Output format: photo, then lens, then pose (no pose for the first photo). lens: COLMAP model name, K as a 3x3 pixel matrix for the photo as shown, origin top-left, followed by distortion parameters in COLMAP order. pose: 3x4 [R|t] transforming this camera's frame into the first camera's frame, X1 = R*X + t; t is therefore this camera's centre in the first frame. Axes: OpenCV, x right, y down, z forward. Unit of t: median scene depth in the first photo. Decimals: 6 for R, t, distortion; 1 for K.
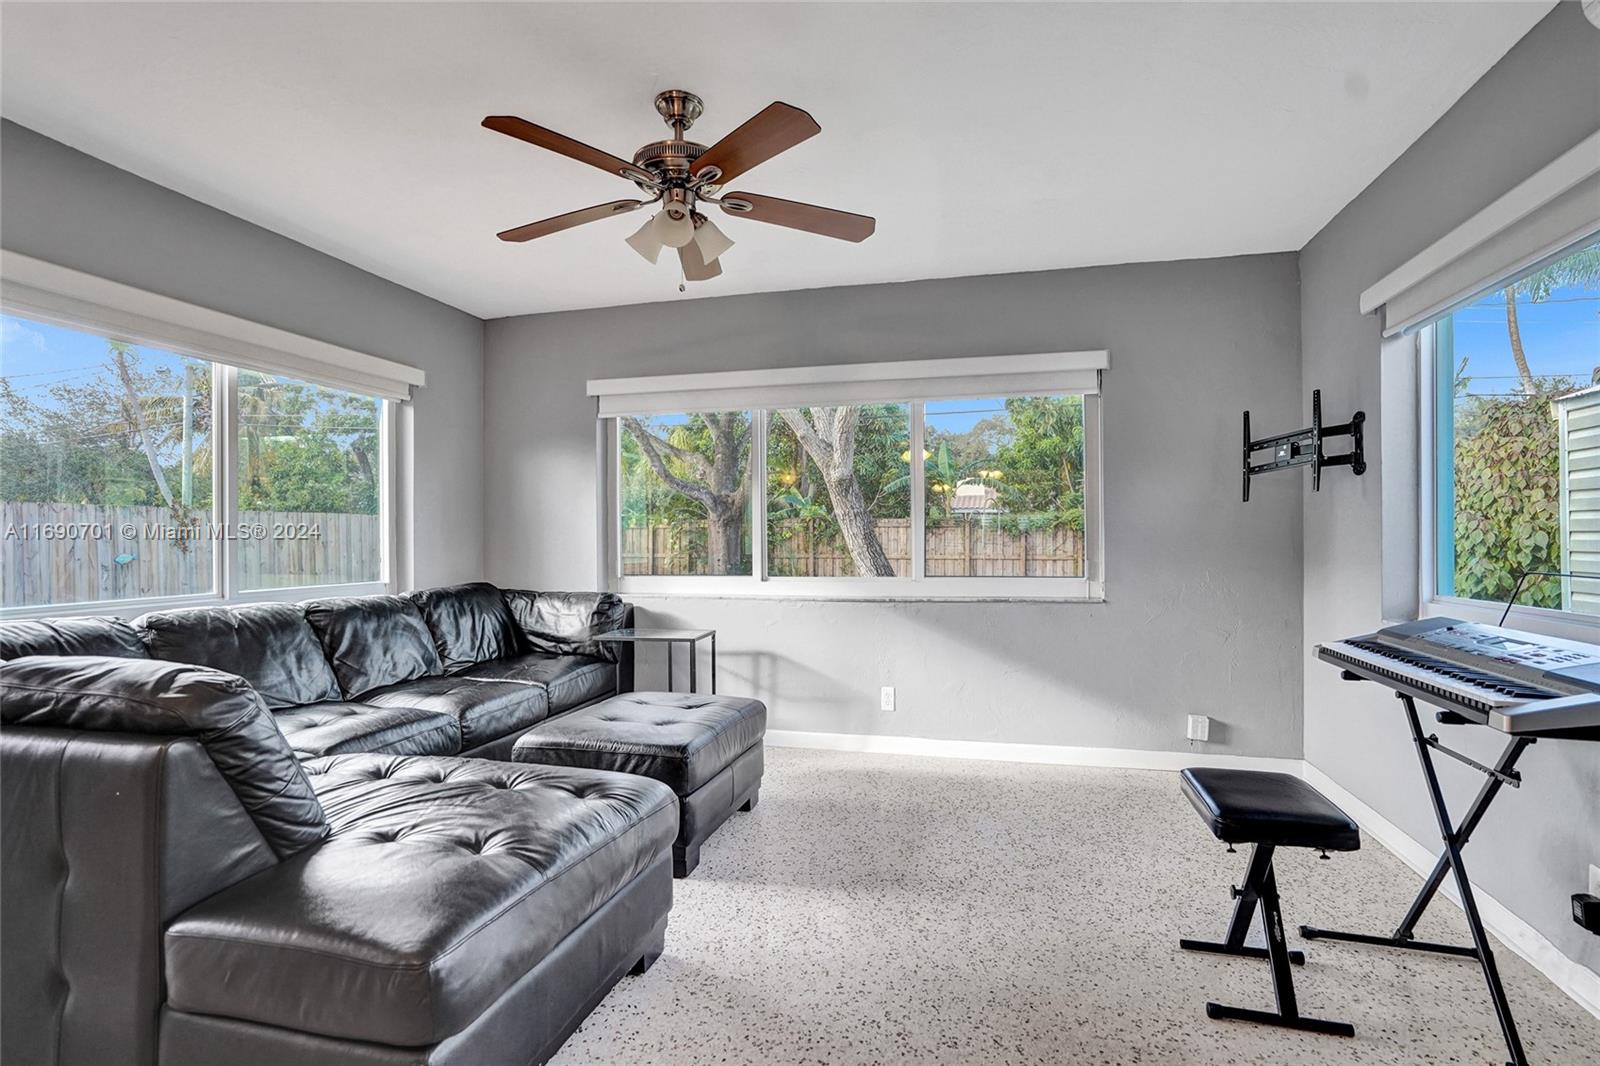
lens RADIAL K [[767.8, 0, 800.0], [0, 767.8, 539.7], [0, 0, 1]] dist [-0.047791, 0.026085]
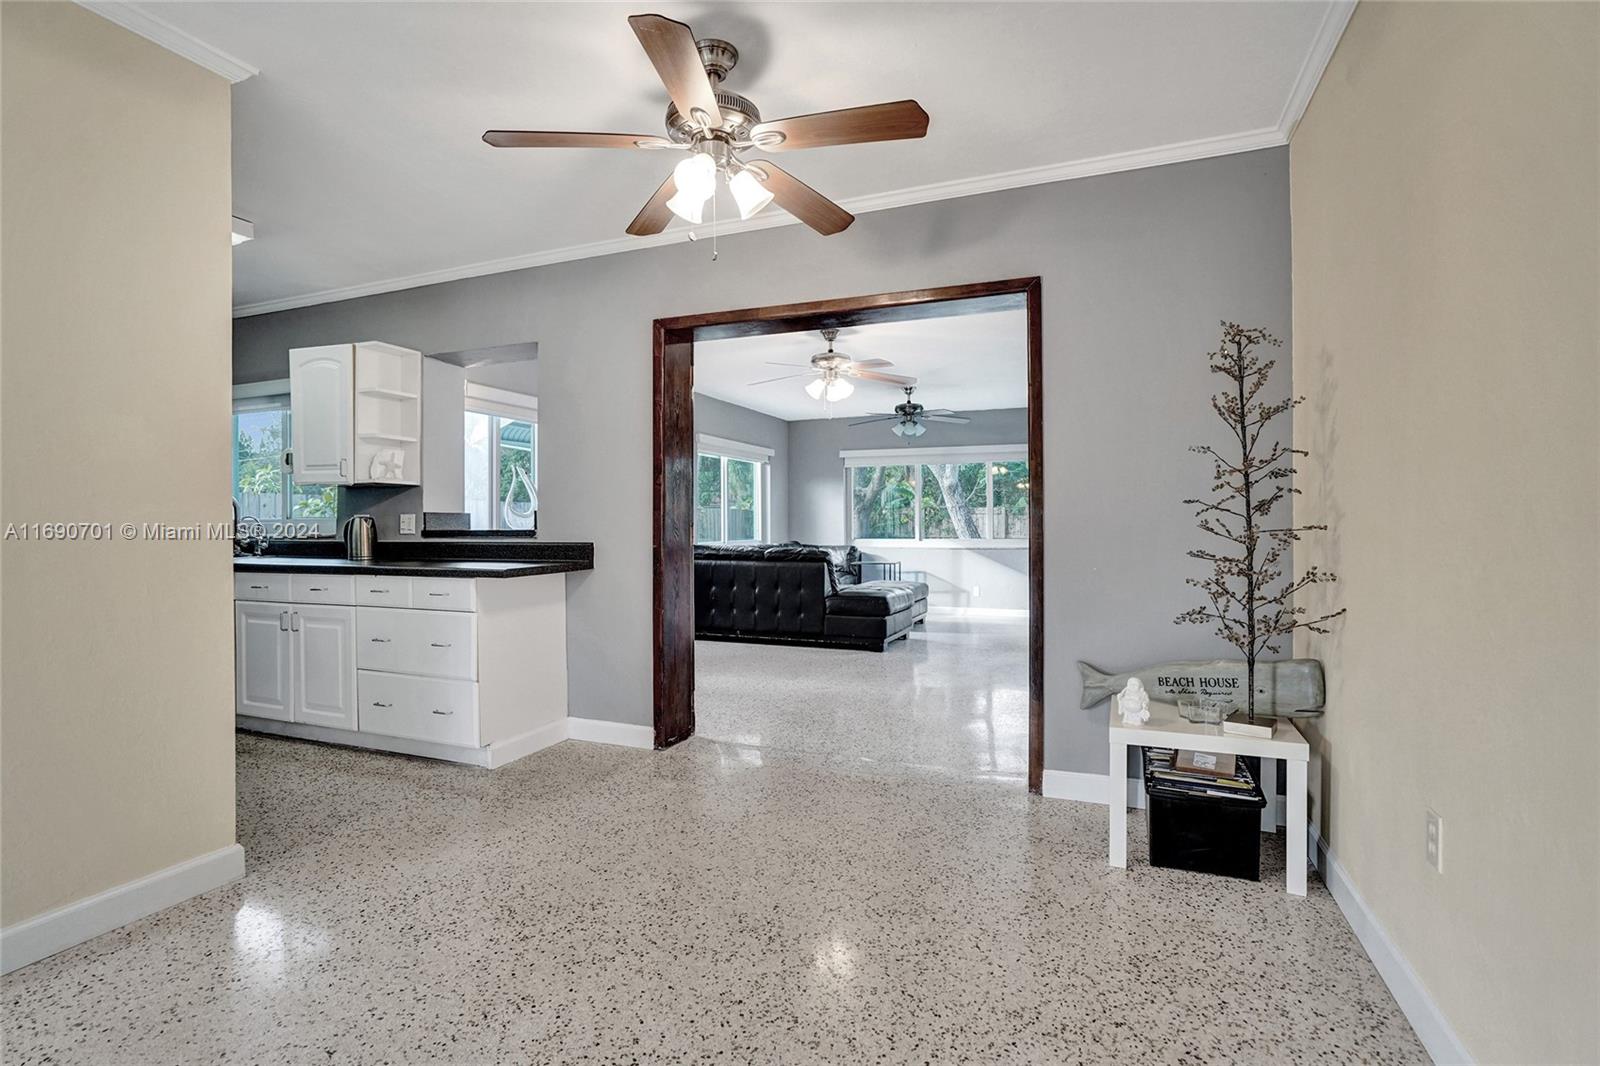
lens RADIAL K [[767.8, 0, 800.0], [0, 767.8, 539.7], [0, 0, 1]] dist [-0.047791, 0.026085]
pose [[0.992086, -0.000313, -0.125557, -0.121479], [0.002719, 0.999816, 0.018989, 0.008535], [0.125528, -0.019180, 0.991905, -1.326225]]
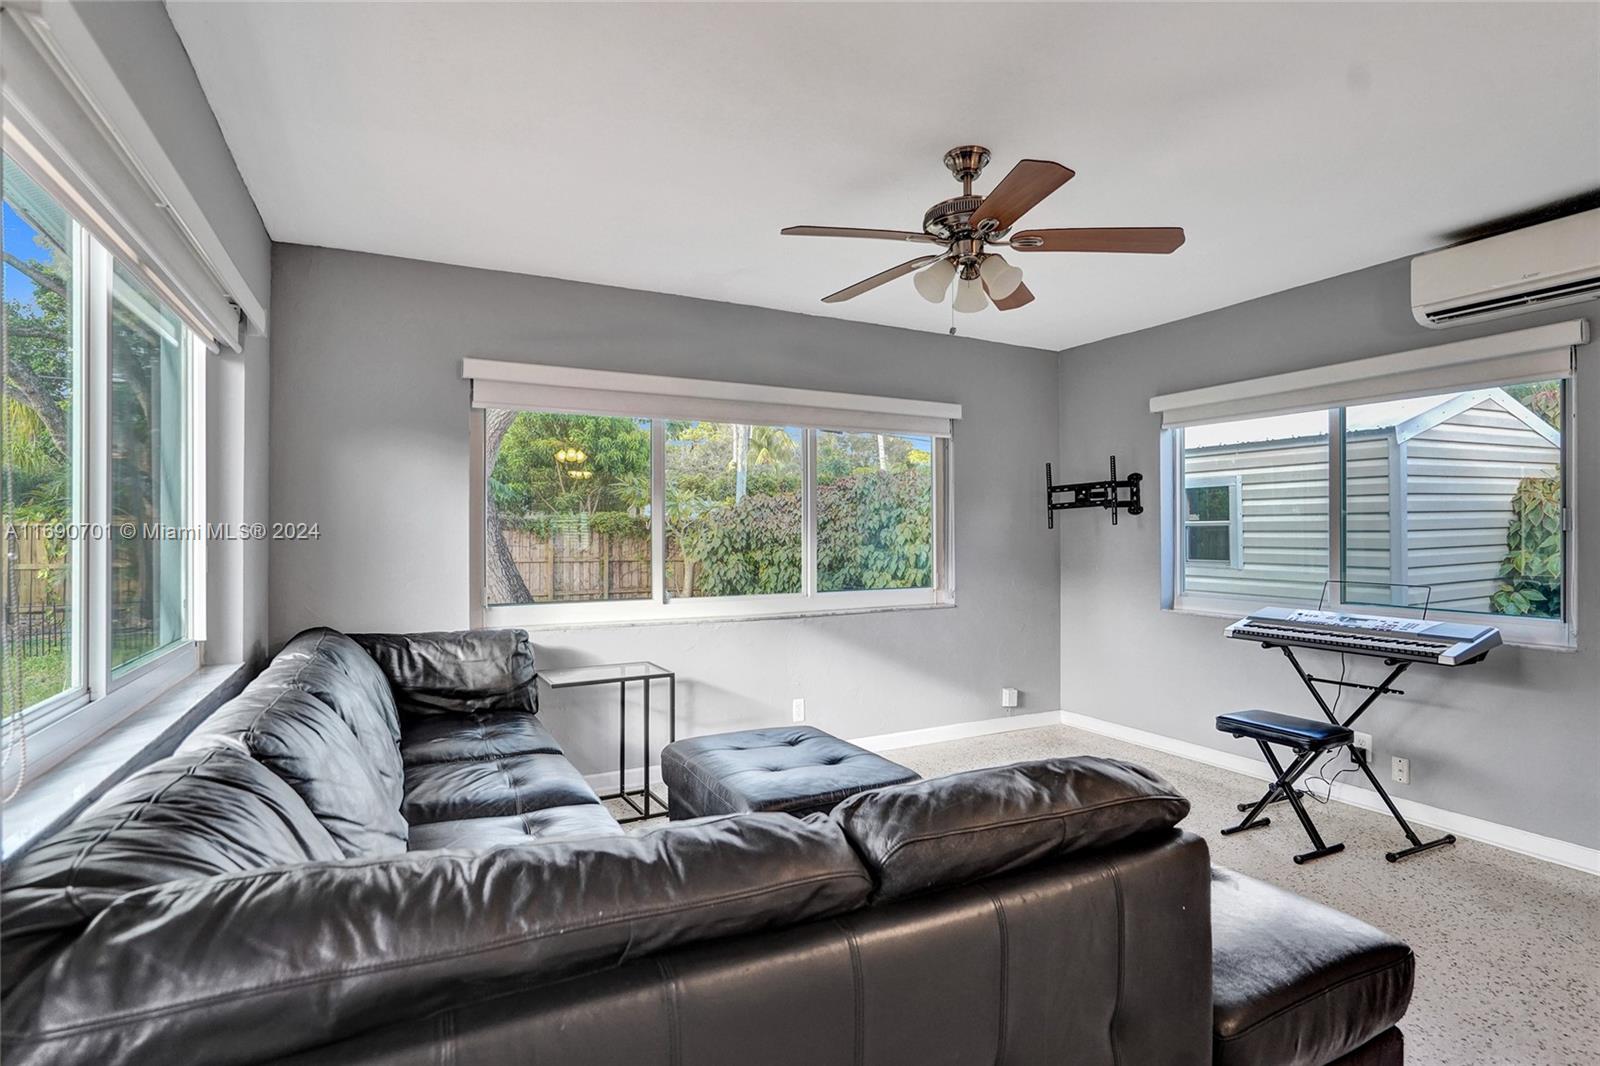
lens RADIAL K [[785.4, 0, 780.6], [0, 785.4, 530.3], [0, 0, 1]] dist [-0.018230, 0.000491]
pose [[0.755665, 0.007025, 0.654921, -0.597117], [-0.001922, 0.999962, -0.008509, -0.028496], [-0.654956, 0.005171, 0.755650, 0.199686]]
